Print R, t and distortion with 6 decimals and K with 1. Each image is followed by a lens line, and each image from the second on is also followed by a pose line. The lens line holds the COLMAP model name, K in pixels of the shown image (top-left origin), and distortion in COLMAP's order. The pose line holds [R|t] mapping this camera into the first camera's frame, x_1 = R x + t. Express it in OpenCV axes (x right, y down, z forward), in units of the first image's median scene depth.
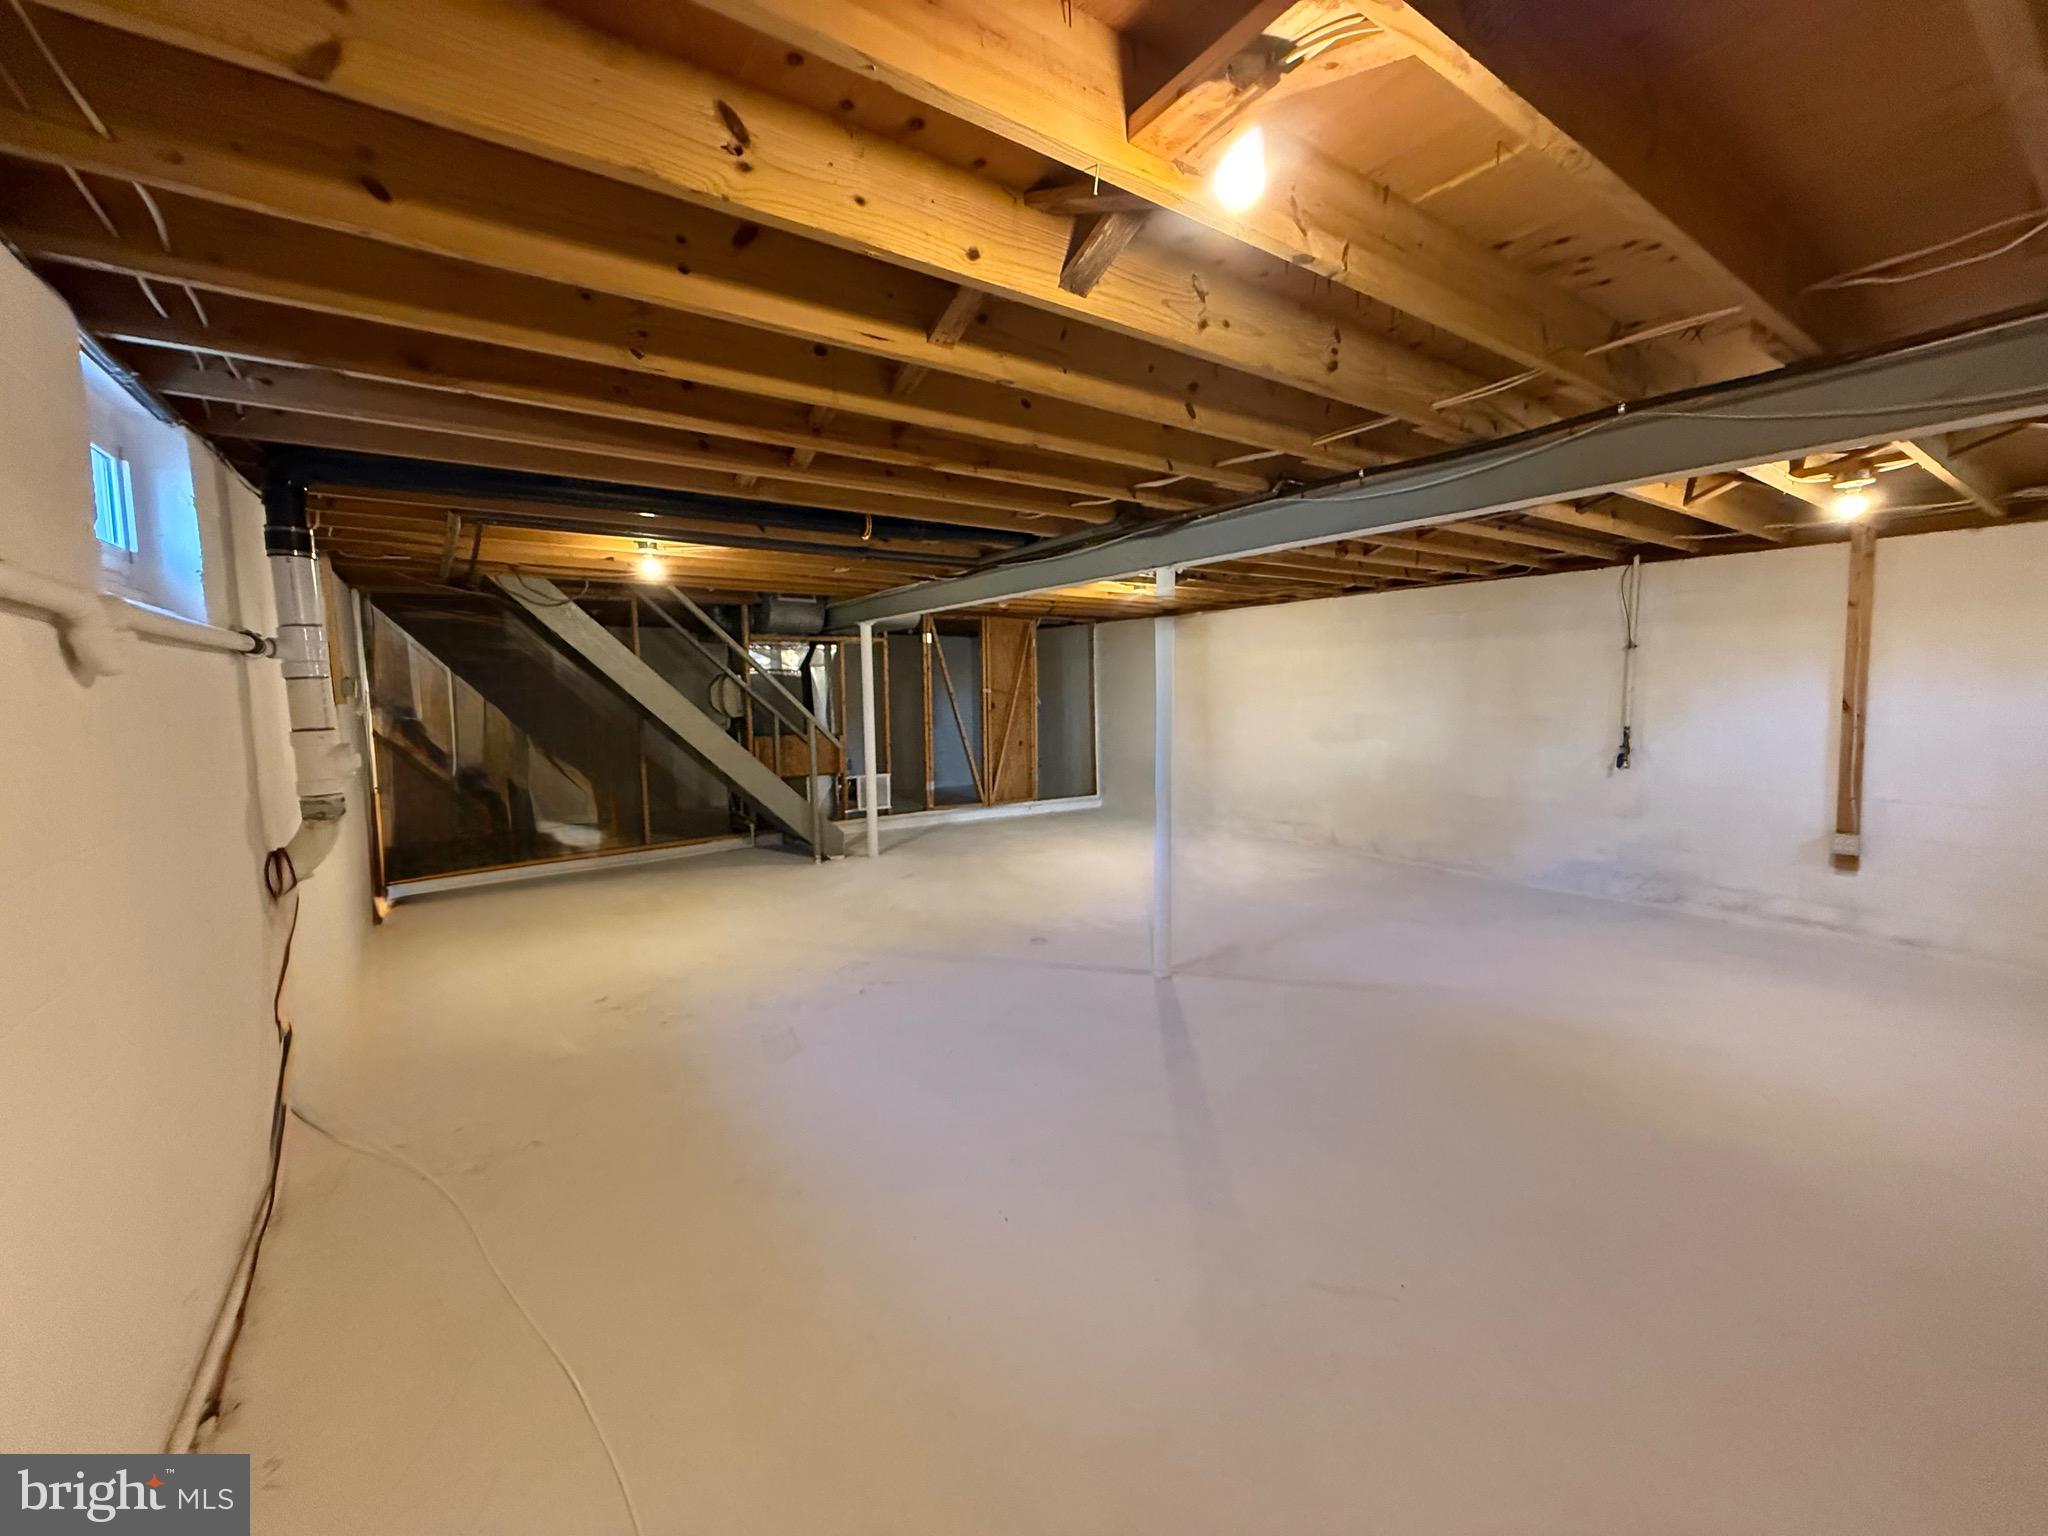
lens RADIAL K [[810.9, 0, 1024.0], [0, 810.9, 768.0], [0, 0, 1]] dist [-0.000758, -0.000182]
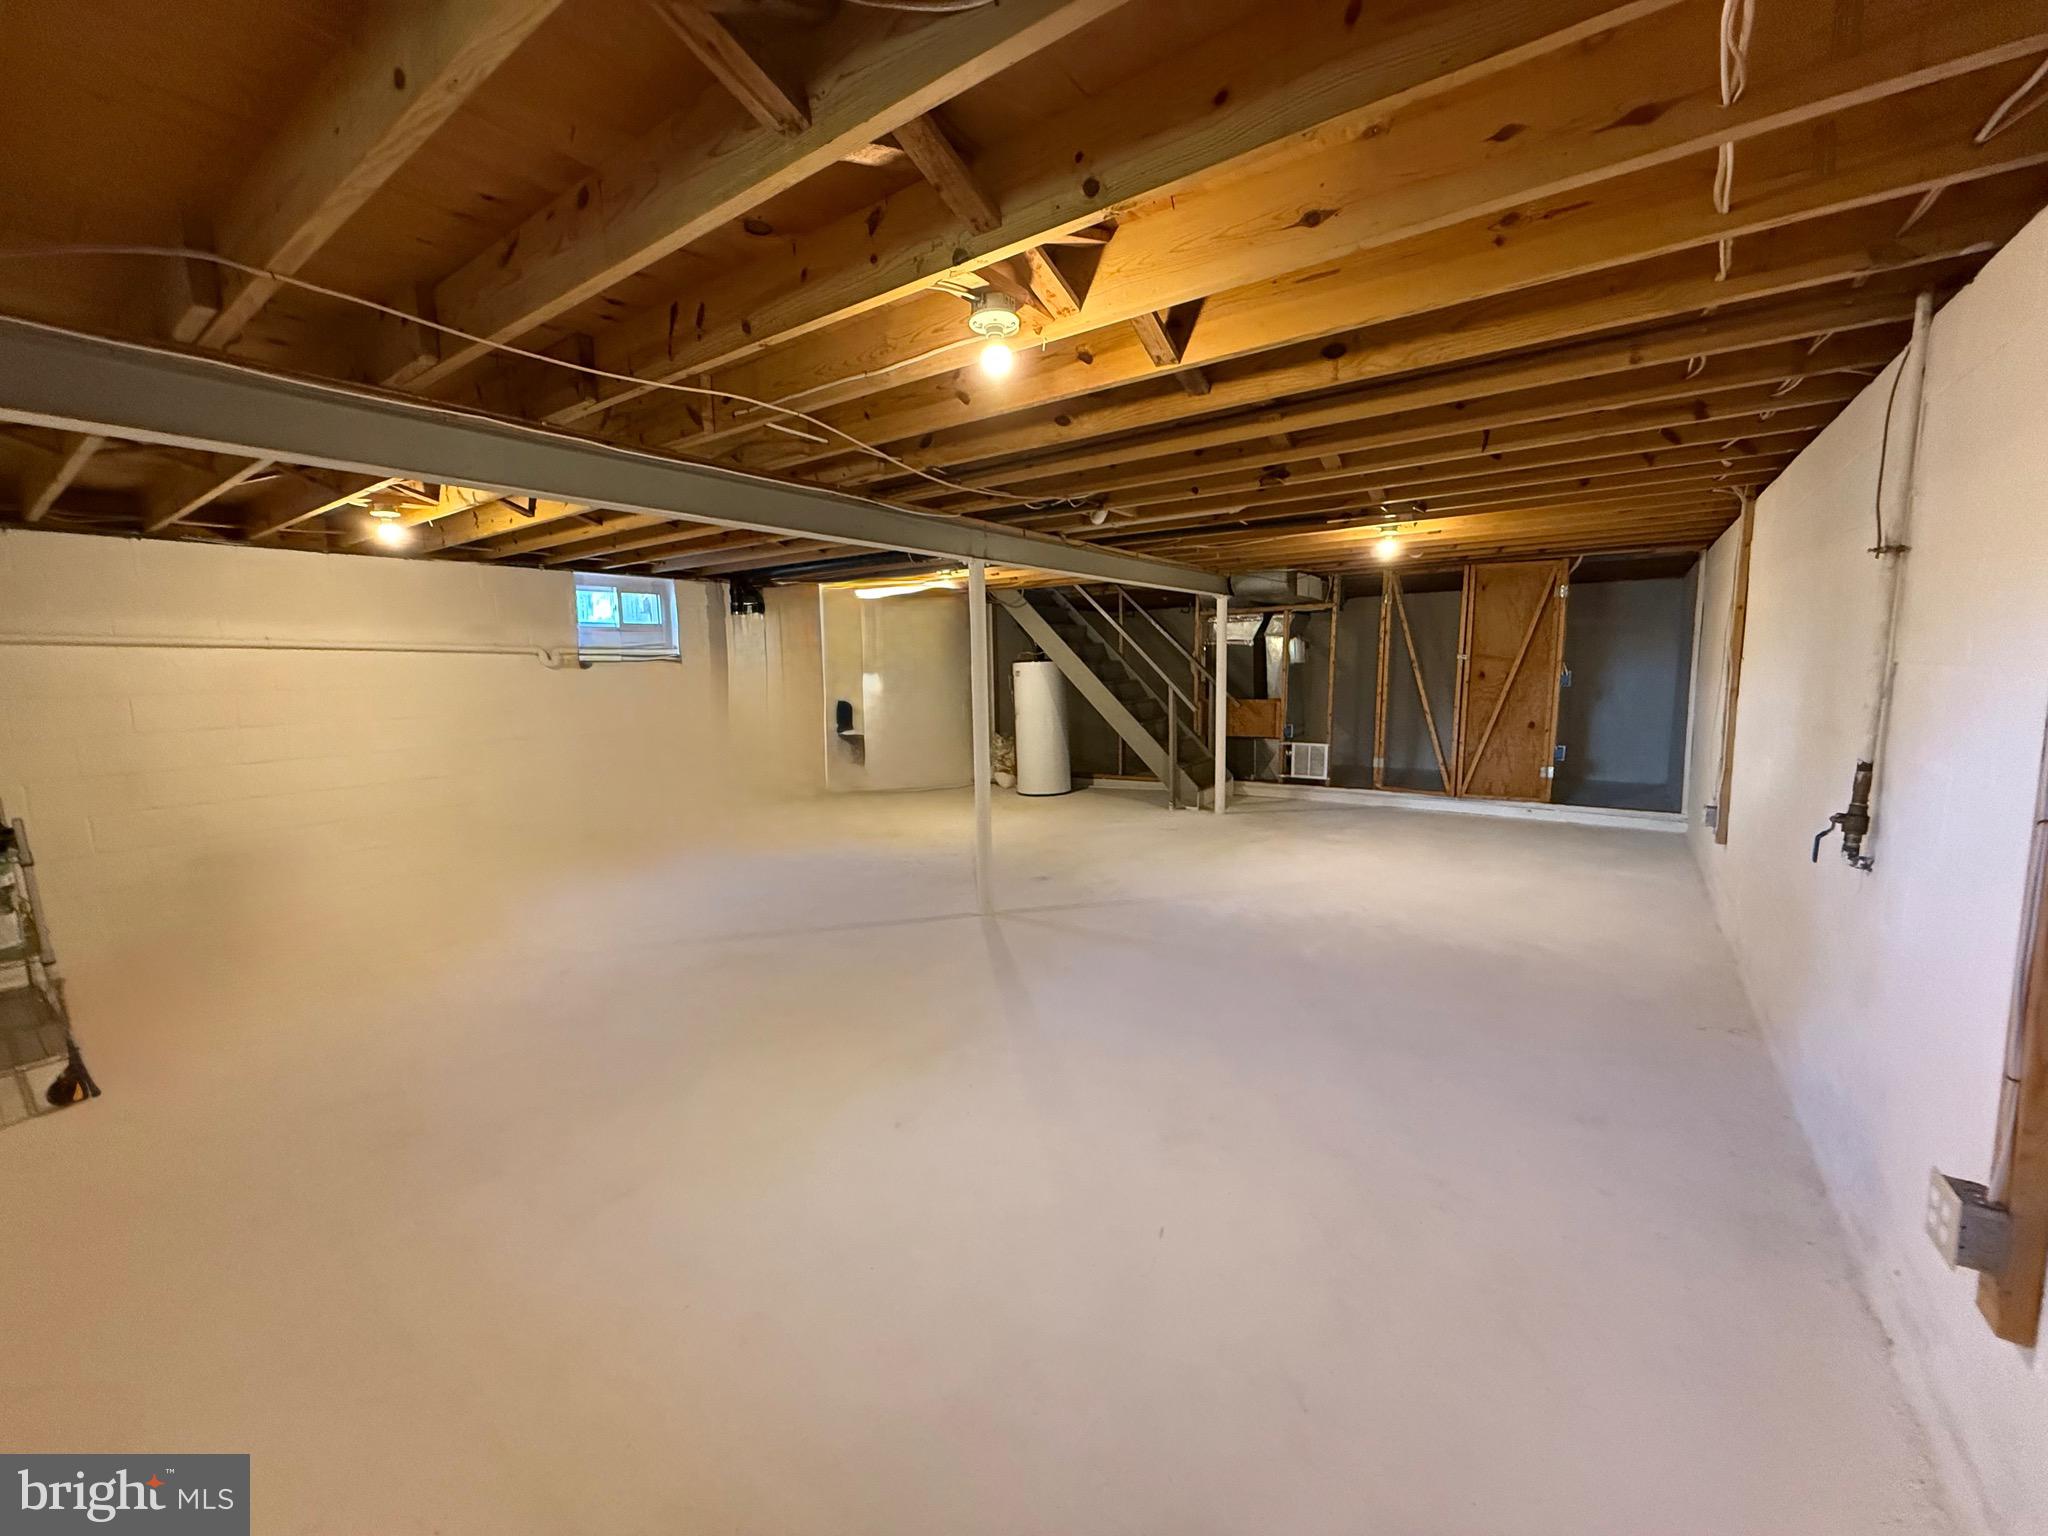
lens RADIAL K [[810.9, 0, 1024.0], [0, 810.9, 768.0], [0, 0, 1]] dist [-0.000758, -0.000182]
pose [[0.345528, 0.122699, -0.930352, 0.617867], [-0.075700, 0.991829, 0.102692, -0.036864], [0.935350, 0.034944, 0.351993, 0.318705]]
